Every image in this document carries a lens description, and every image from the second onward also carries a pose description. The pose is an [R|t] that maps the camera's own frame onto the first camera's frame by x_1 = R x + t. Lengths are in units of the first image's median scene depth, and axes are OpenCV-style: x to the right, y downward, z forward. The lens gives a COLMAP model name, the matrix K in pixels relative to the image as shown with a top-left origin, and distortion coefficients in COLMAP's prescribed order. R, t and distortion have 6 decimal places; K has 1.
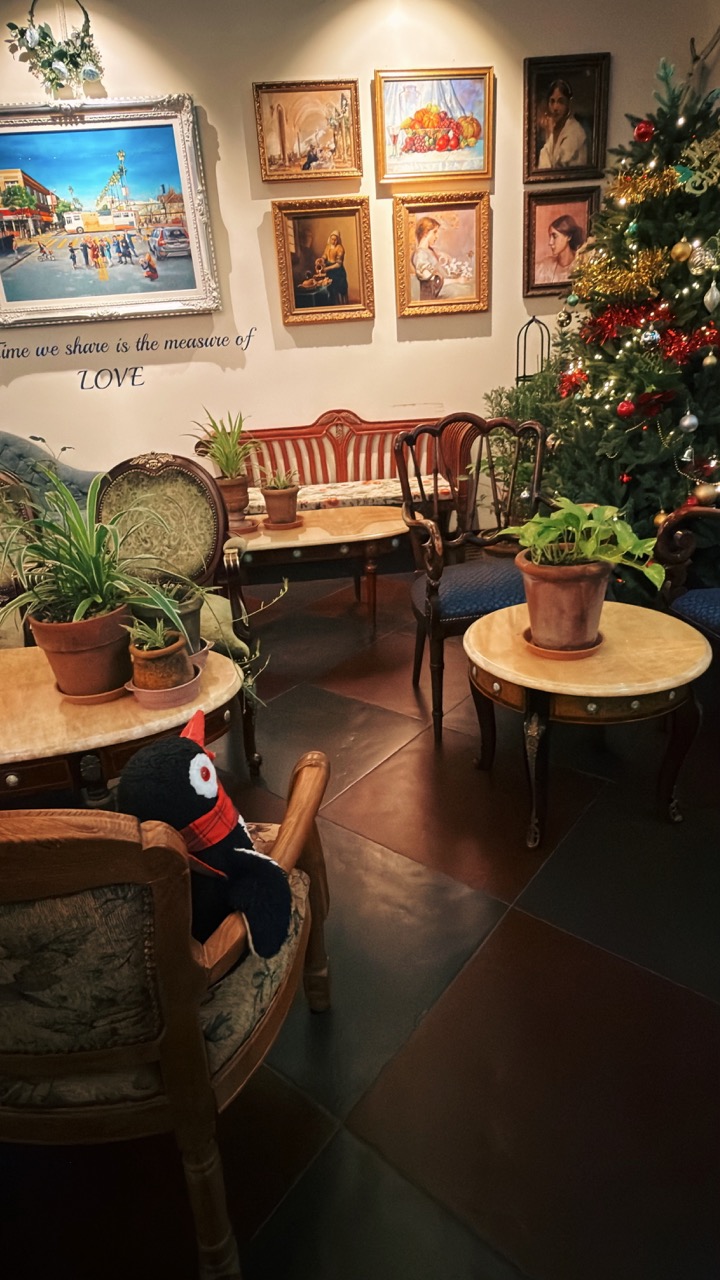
lens RADIAL K [[702.9, 0, 360.0], [0, 702.9, 640.0], [0, 0, 1]] dist [0.001280, 0.001955]
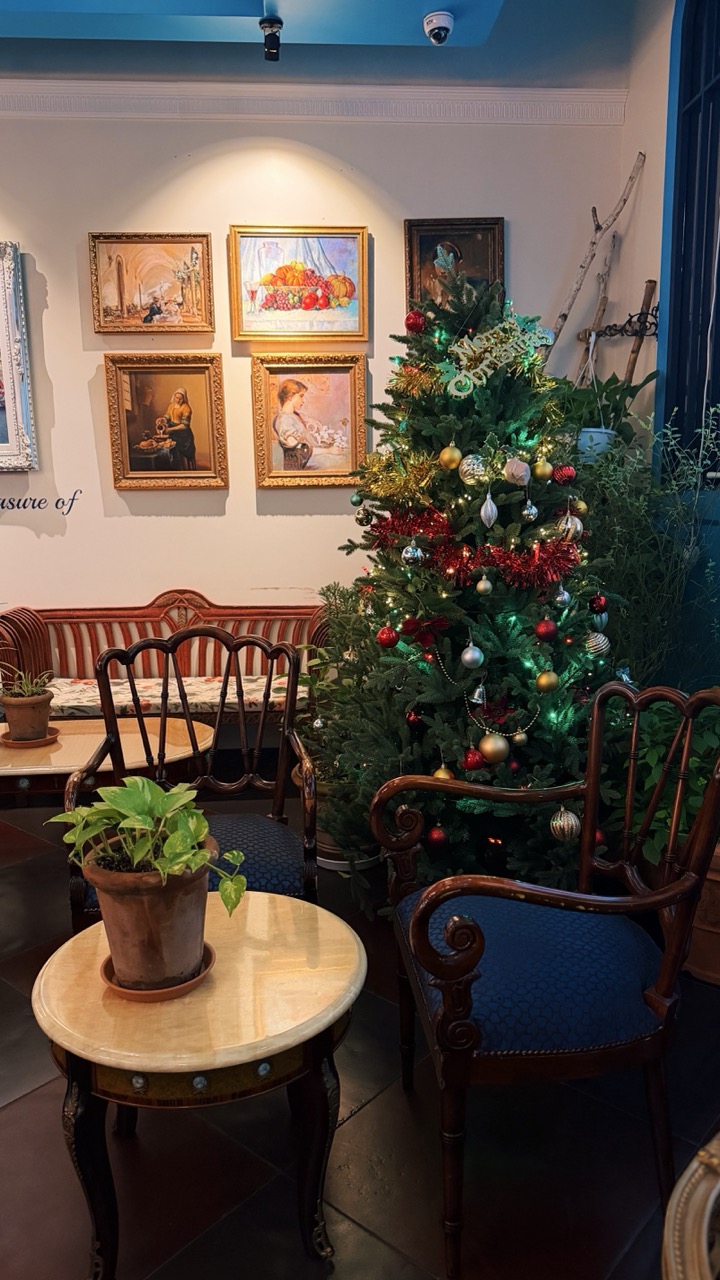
lens RADIAL K [[898.9, 0, 360.0], [0, 898.9, 640.0], [0, 0, 1]] dist [0.151000, -0.302828]
pose [[0.997825, 0.054573, -0.036981, 0.241879], [-0.061405, 0.973517, -0.220215, -0.063020], [0.023984, 0.222006, 0.974750, 0.007999]]
